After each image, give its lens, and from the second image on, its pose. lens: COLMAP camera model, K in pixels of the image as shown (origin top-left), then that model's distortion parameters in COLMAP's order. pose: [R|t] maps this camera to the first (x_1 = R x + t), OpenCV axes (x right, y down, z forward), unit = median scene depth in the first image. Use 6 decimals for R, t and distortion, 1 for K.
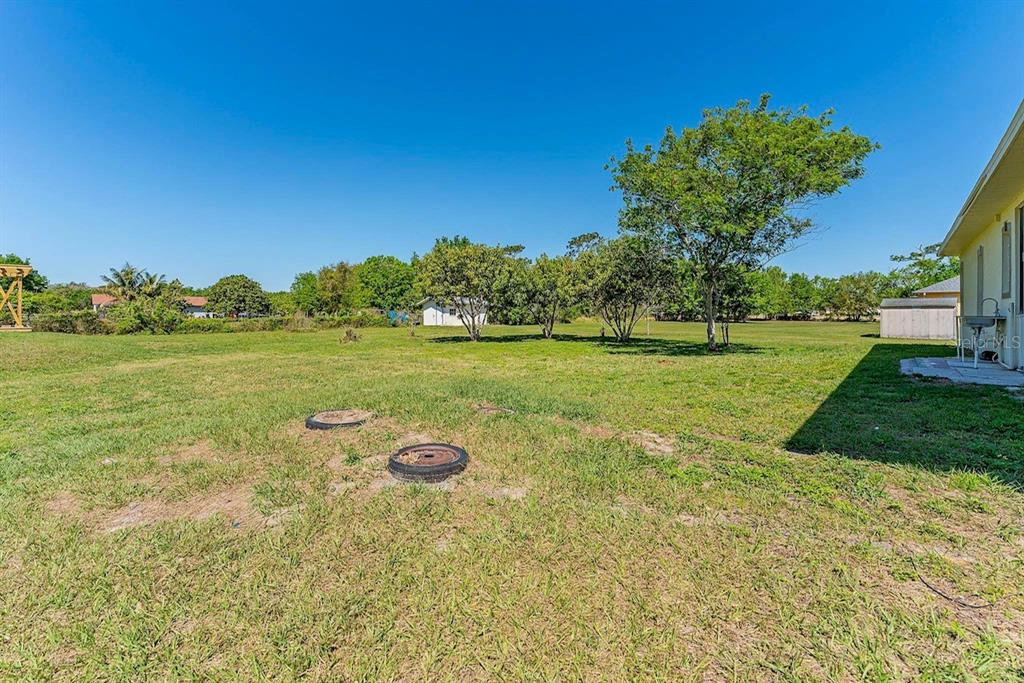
lens RADIAL K [[413.5, 0, 509.9], [0, 413.5, 335.6], [0, 0, 1]] dist [-0.000037, -0.000068]
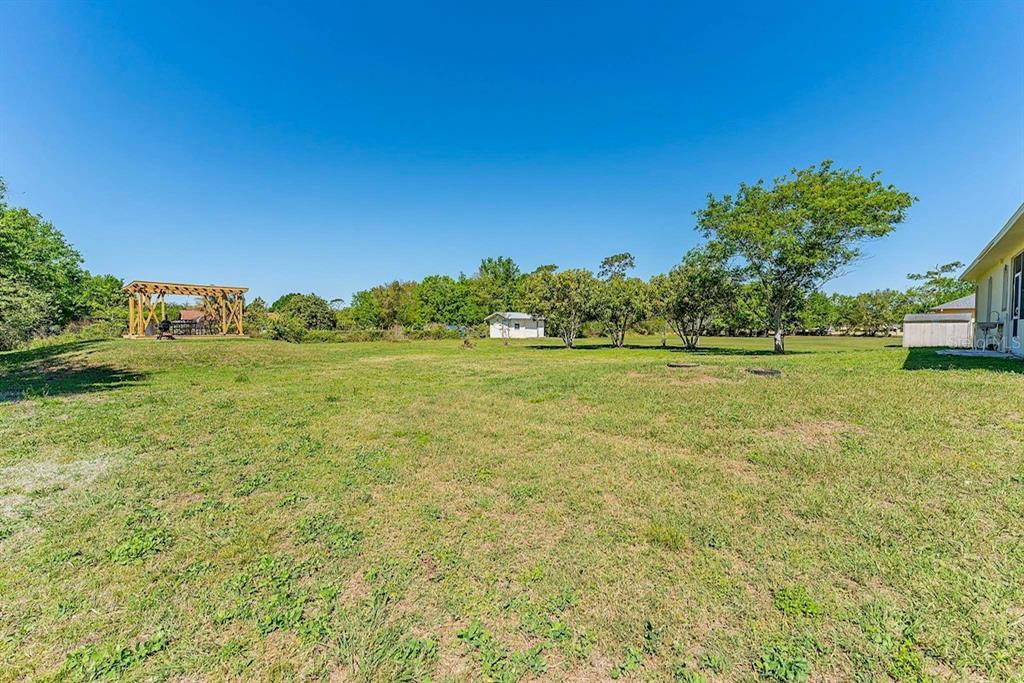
lens RADIAL K [[404.2, 0, 511.5], [0, 404.2, 364.0], [0, 0, 1]] dist [-0.000088, 0.000163]
pose [[0.999756, 0.003066, -0.021894, -0.092121], [-0.002399, 0.999535, 0.030405, 0.009613], [0.021977, -0.030345, 0.999298, -0.083473]]
